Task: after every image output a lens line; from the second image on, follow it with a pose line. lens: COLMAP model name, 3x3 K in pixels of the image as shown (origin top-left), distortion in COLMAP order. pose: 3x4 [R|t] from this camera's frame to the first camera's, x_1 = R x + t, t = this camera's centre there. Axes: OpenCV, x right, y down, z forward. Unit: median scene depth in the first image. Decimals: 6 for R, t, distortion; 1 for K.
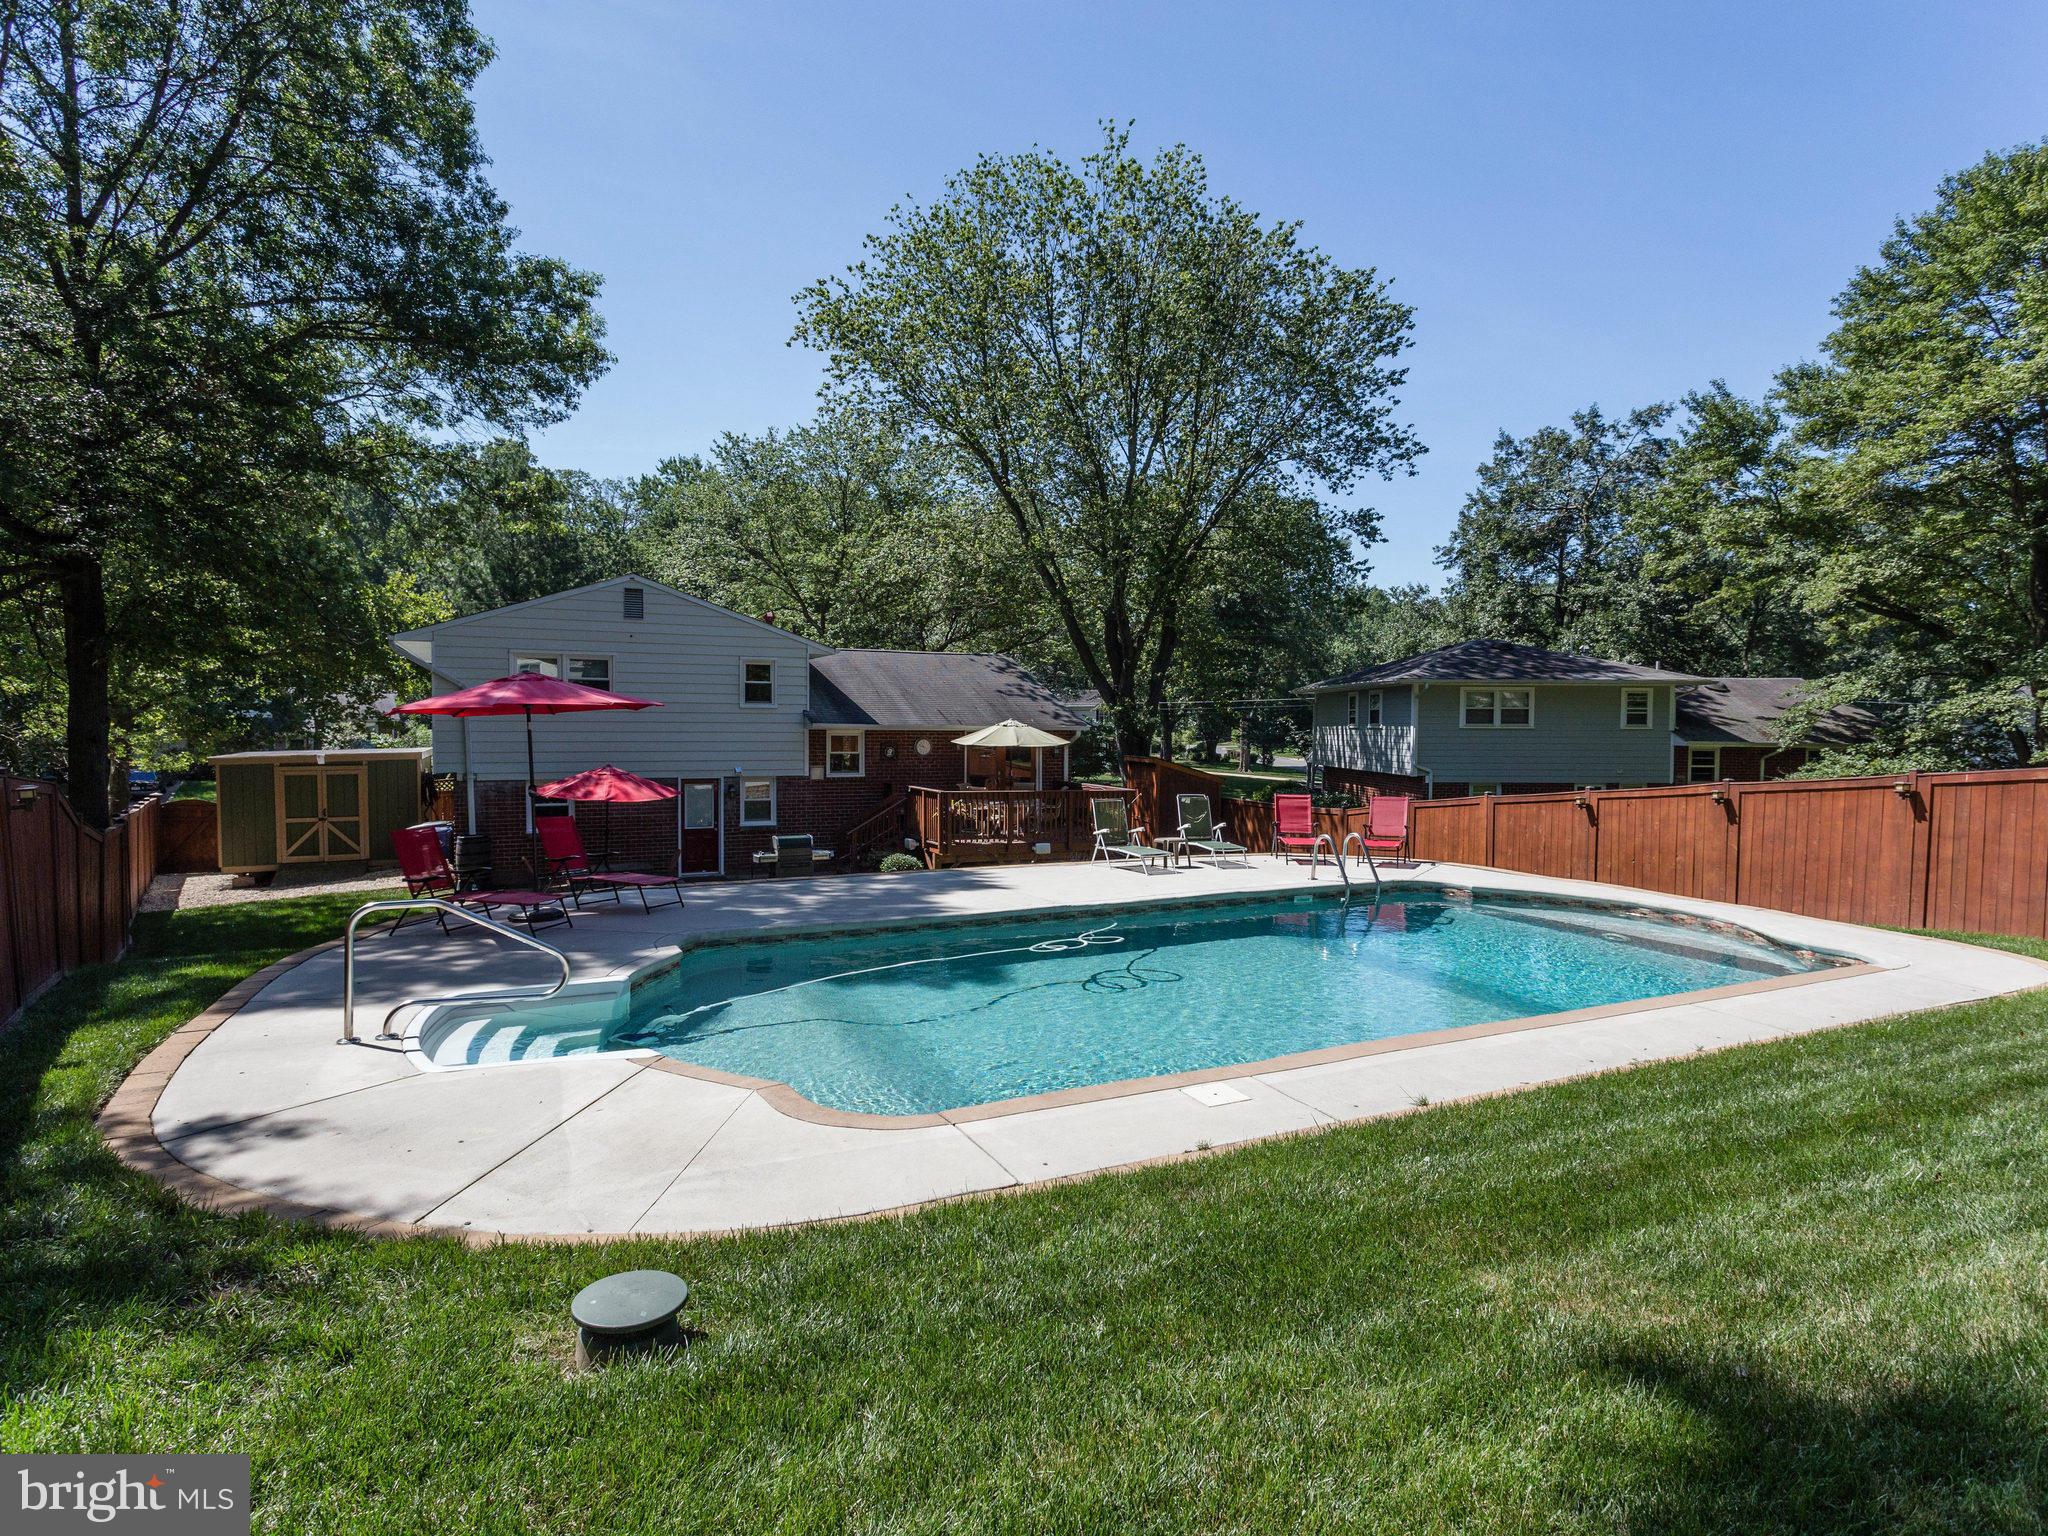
lens RADIAL K [[1125.4, 0, 1025.4], [0, 1125.4, 761.5], [0, 0, 1]] dist [-0.000500, 0.002909]
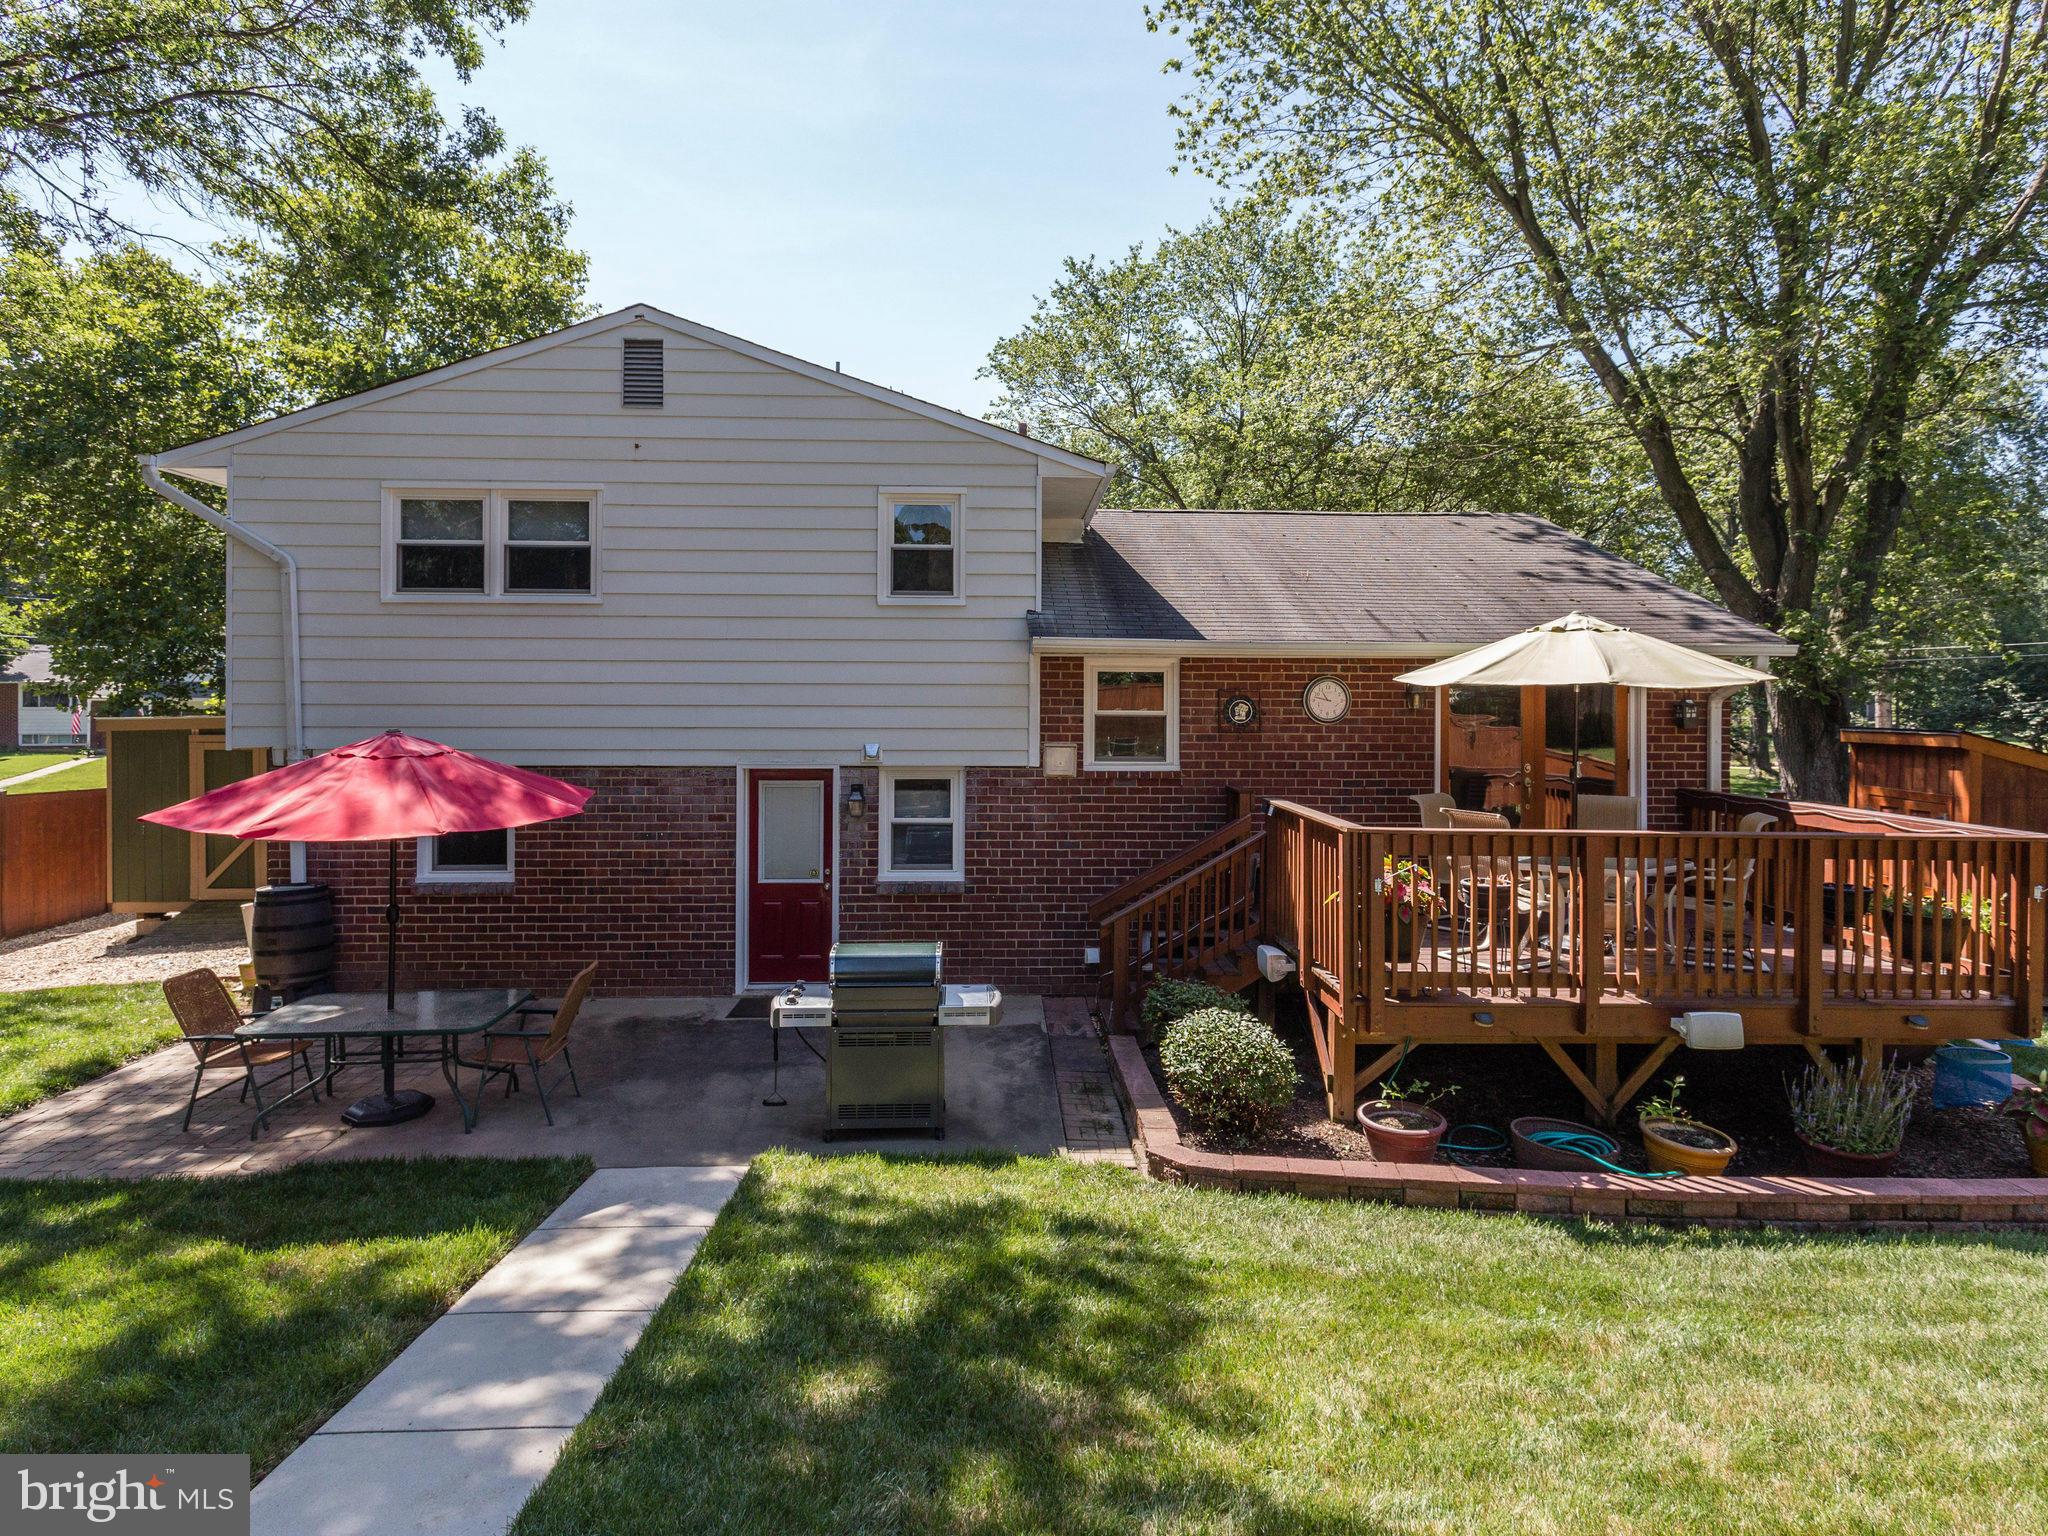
lens RADIAL K [[1125.4, 0, 1024.7], [0, 1125.4, 750.6], [0, 0, 1]] dist [-0.000500, 0.002909]
pose [[0.919353, 0.010477, -0.393294, -0.032168], [-0.010918, 0.999940, 0.001114, 0.006200], [0.393282, 0.003270, 0.919412, 0.605020]]
